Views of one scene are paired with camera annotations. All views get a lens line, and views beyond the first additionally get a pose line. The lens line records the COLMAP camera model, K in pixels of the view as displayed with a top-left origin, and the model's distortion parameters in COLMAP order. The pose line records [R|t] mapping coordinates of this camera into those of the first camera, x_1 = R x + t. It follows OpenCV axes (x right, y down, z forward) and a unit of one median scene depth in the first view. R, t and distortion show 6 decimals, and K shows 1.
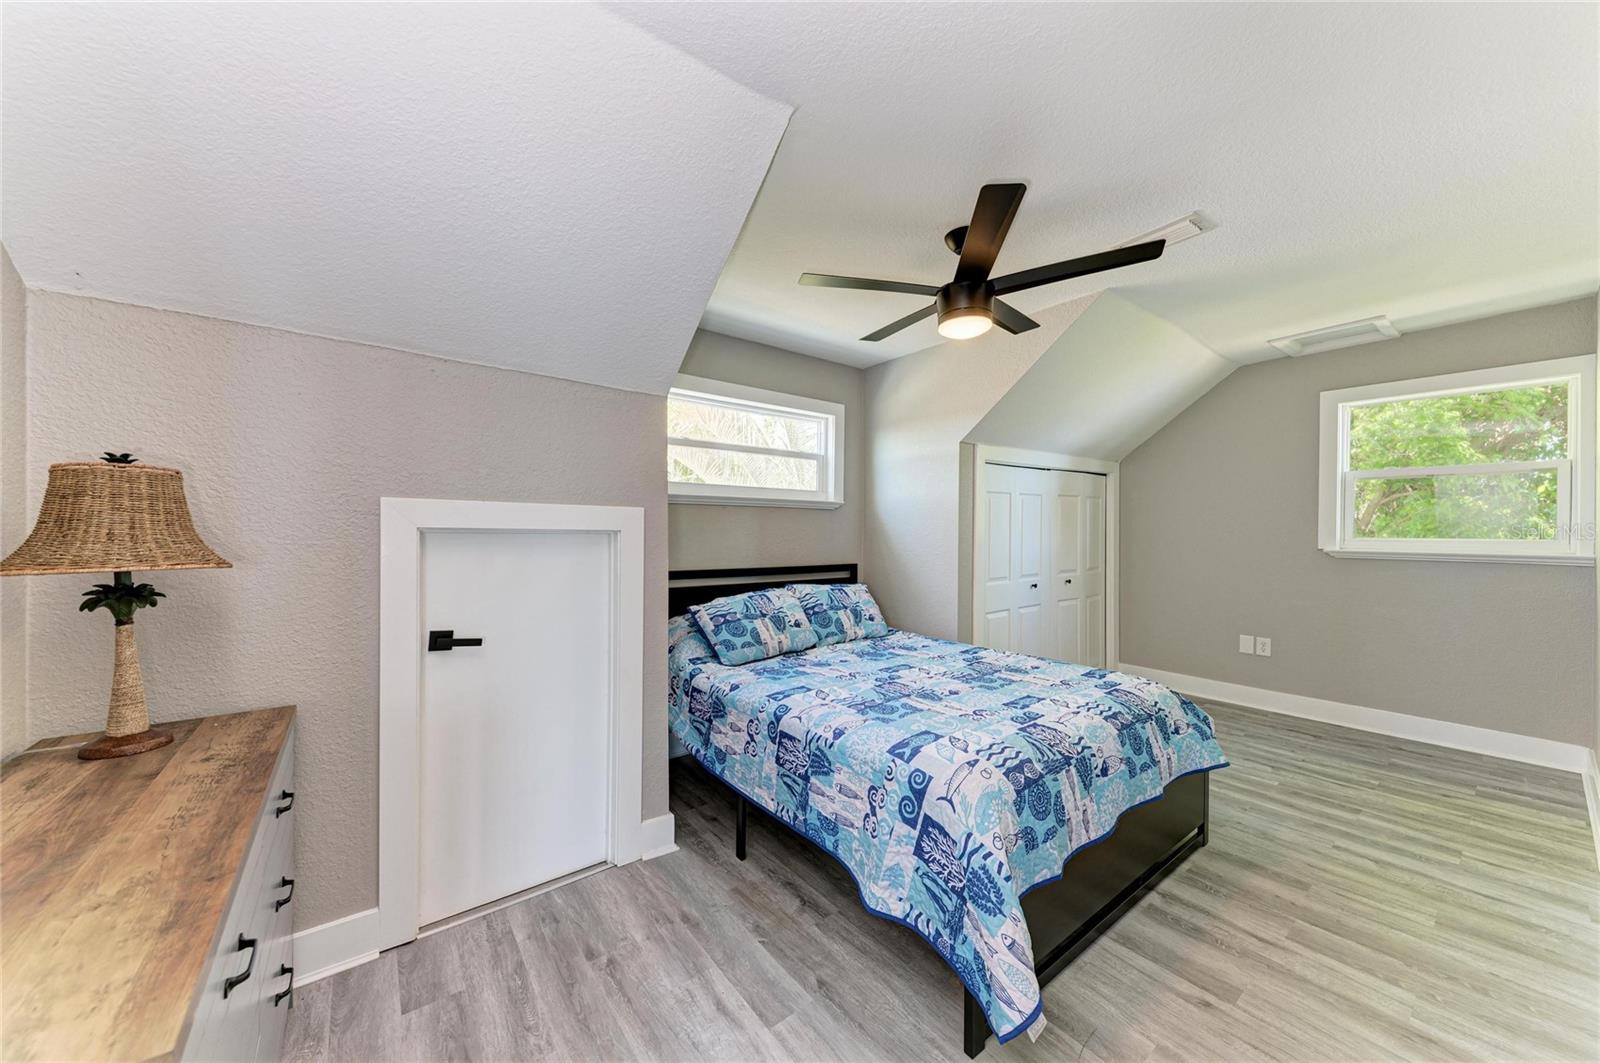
lens RADIAL K [[572.5, 0, 803.3], [0, 572.5, 528.3], [0, 0, 1]] dist [0.000180, 0.000000]
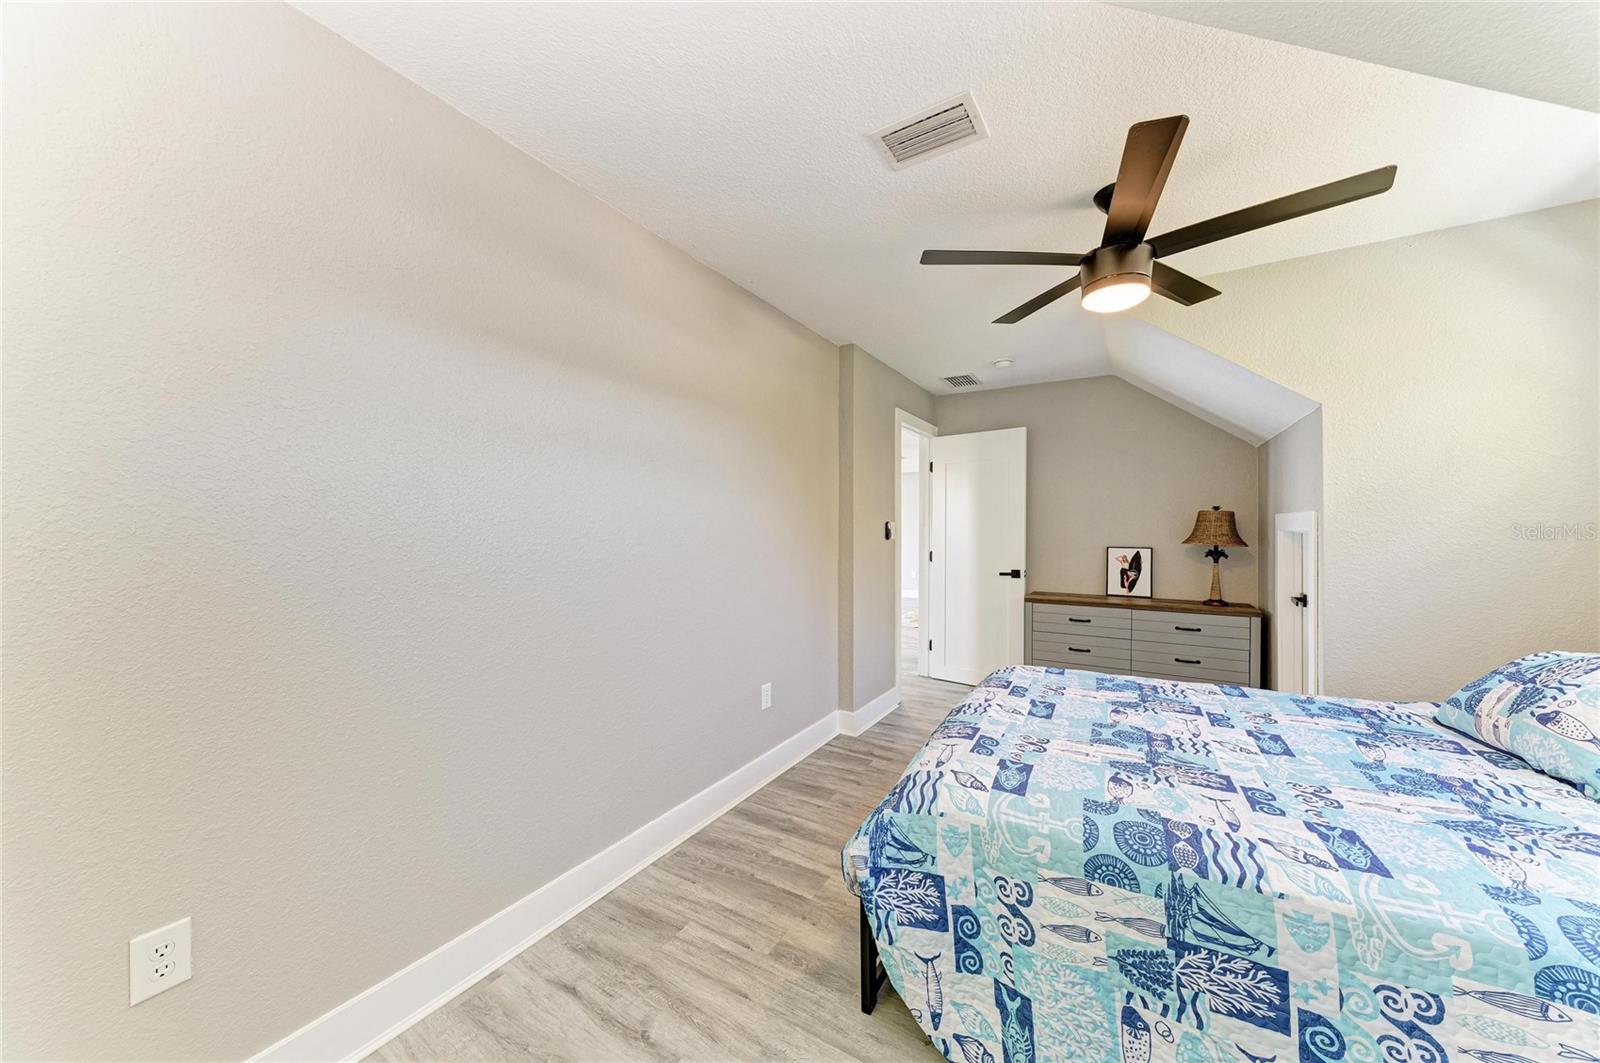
lens RADIAL K [[572.5, 0, 797.3], [0, 572.5, 527.8], [0, 0, 1]] dist [0.000180, 0.000000]
pose [[-0.934539, -0.005238, -0.355823, 0.906587], [-0.007960, 0.999949, 0.006185, -0.002294], [0.355772, 0.008613, -0.934533, 1.598550]]
